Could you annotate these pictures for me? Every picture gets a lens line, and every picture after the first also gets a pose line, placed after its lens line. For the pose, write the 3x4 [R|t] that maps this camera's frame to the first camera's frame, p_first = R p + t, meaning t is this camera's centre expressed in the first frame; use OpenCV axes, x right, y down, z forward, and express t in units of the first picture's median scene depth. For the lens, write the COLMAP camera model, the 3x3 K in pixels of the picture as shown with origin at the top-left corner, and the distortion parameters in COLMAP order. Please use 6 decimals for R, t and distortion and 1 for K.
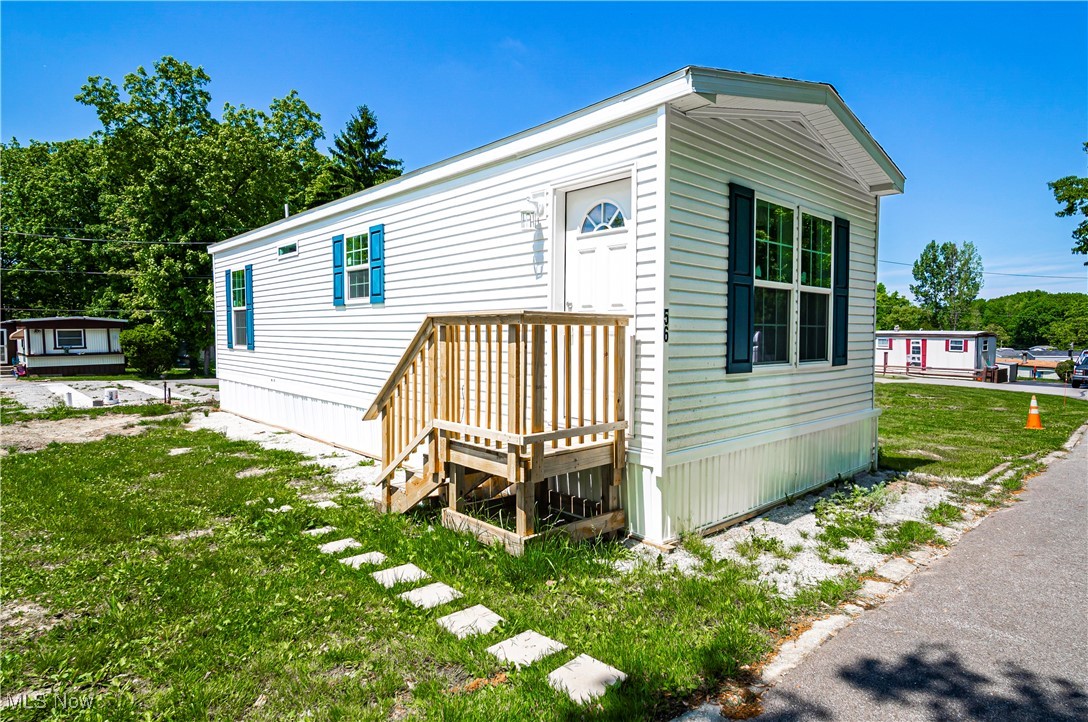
lens RADIAL K [[601.4, 0, 544.0], [0, 601.4, 361.0], [0, 0, 1]] dist [-0.001295, -0.000070]
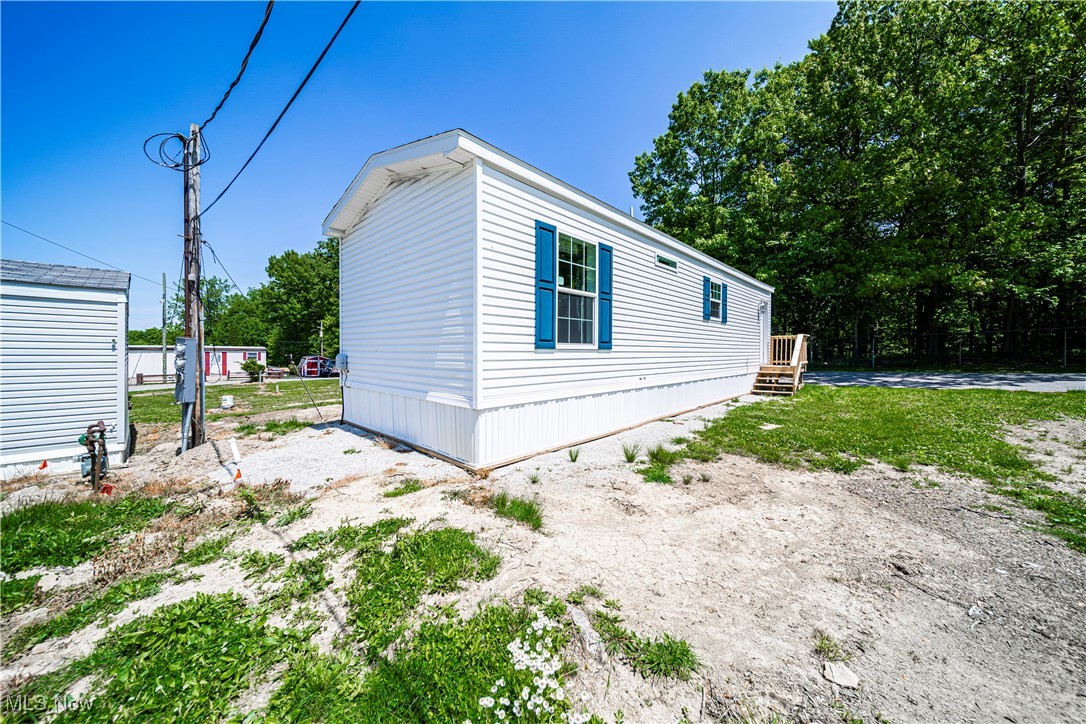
lens RADIAL K [[380.0, 0, 526.1], [0, 380.0, 379.3], [0, 0, 1]] dist [-0.027628, 0.000082]
pose [[-0.029677, -0.071847, 0.996974, -1.829672], [0.044823, 0.996314, 0.073134, -0.037085], [-0.998554, 0.046857, -0.026348, 2.036213]]
